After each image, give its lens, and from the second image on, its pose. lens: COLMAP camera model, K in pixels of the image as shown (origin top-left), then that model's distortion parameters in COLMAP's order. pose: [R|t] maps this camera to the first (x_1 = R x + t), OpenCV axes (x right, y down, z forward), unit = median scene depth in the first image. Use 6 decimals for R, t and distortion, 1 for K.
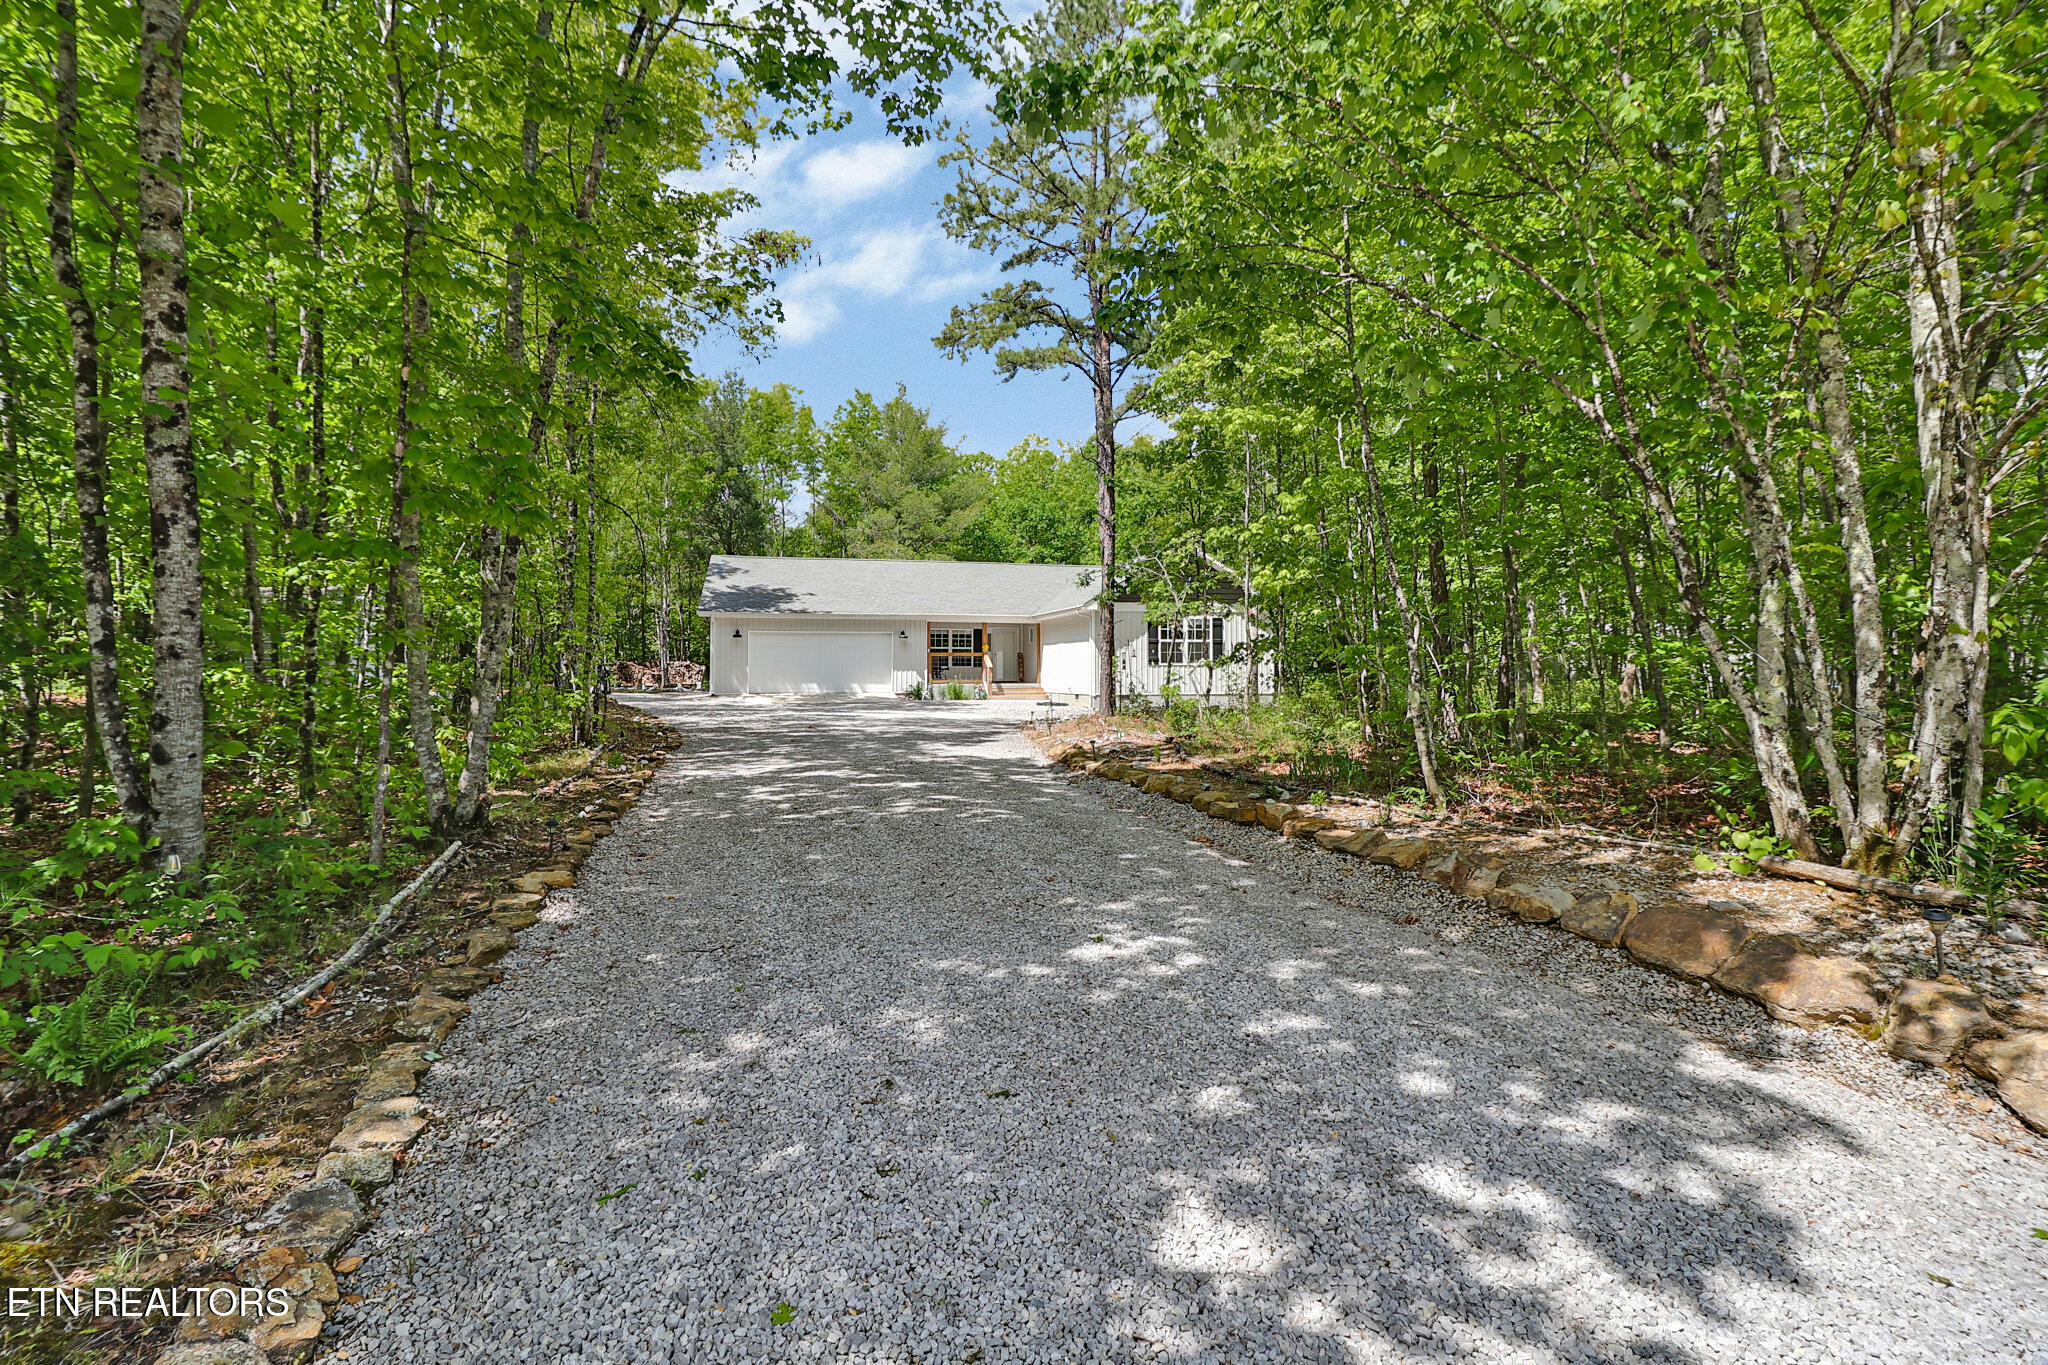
lens RADIAL K [[936.1, 0, 1020.2], [0, 936.1, 676.0], [0, 0, 1]] dist [0.000323, -0.000827]
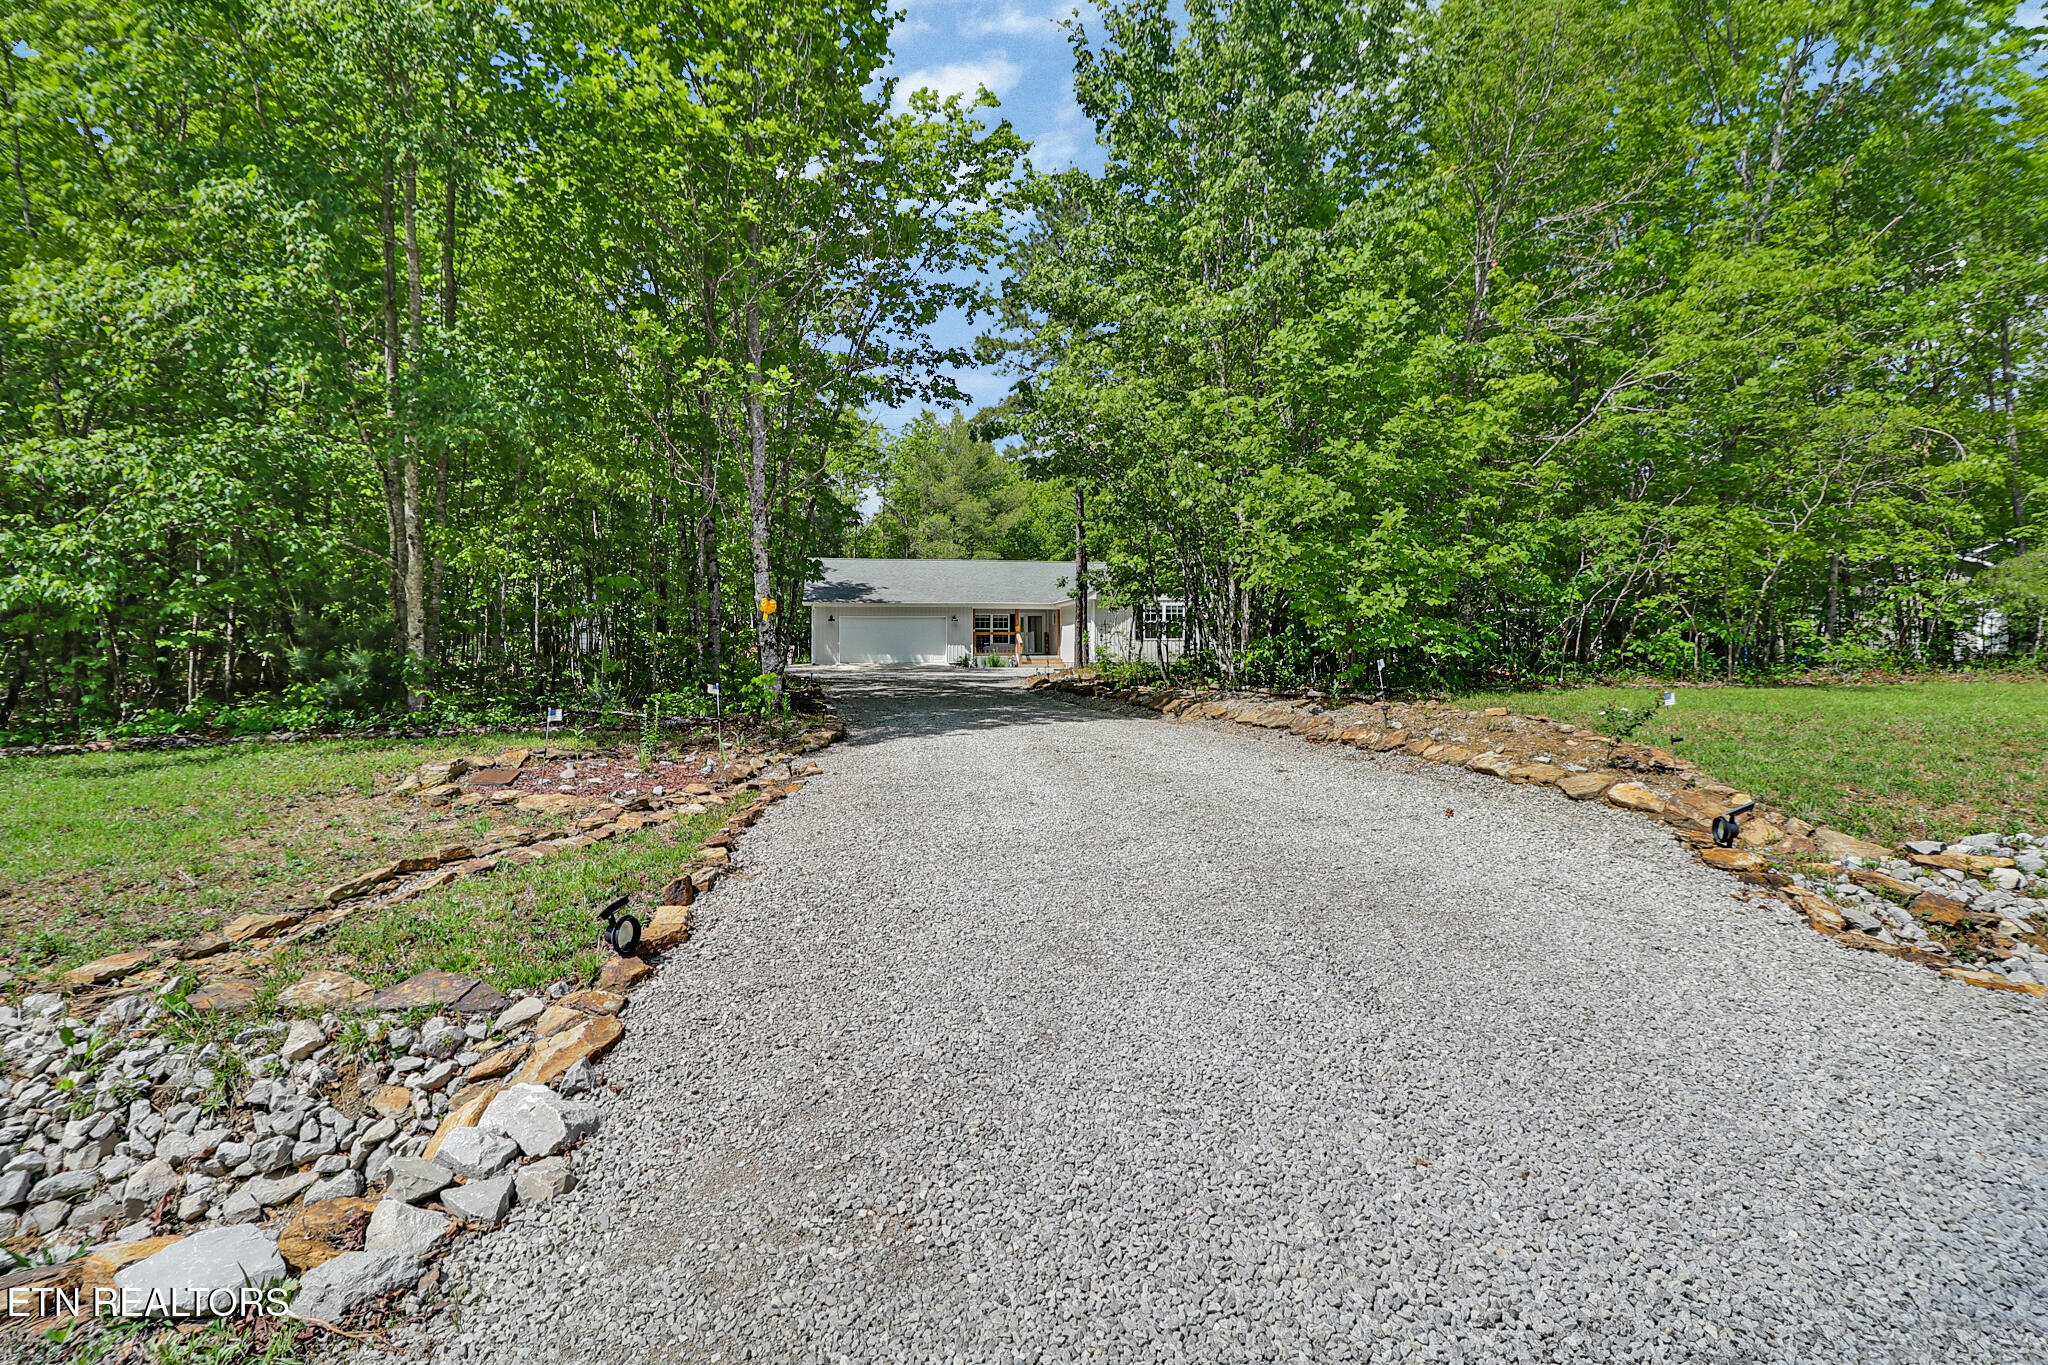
lens RADIAL K [[936.1, 0, 1024.9], [0, 936.1, 681.1], [0, 0, 1]] dist [0.000323, -0.000827]
pose [[0.998266, -0.000795, -0.058860, 0.046982], [0.002062, 0.999767, 0.021464, 0.014663], [0.058830, -0.021548, 0.998035, -0.285109]]
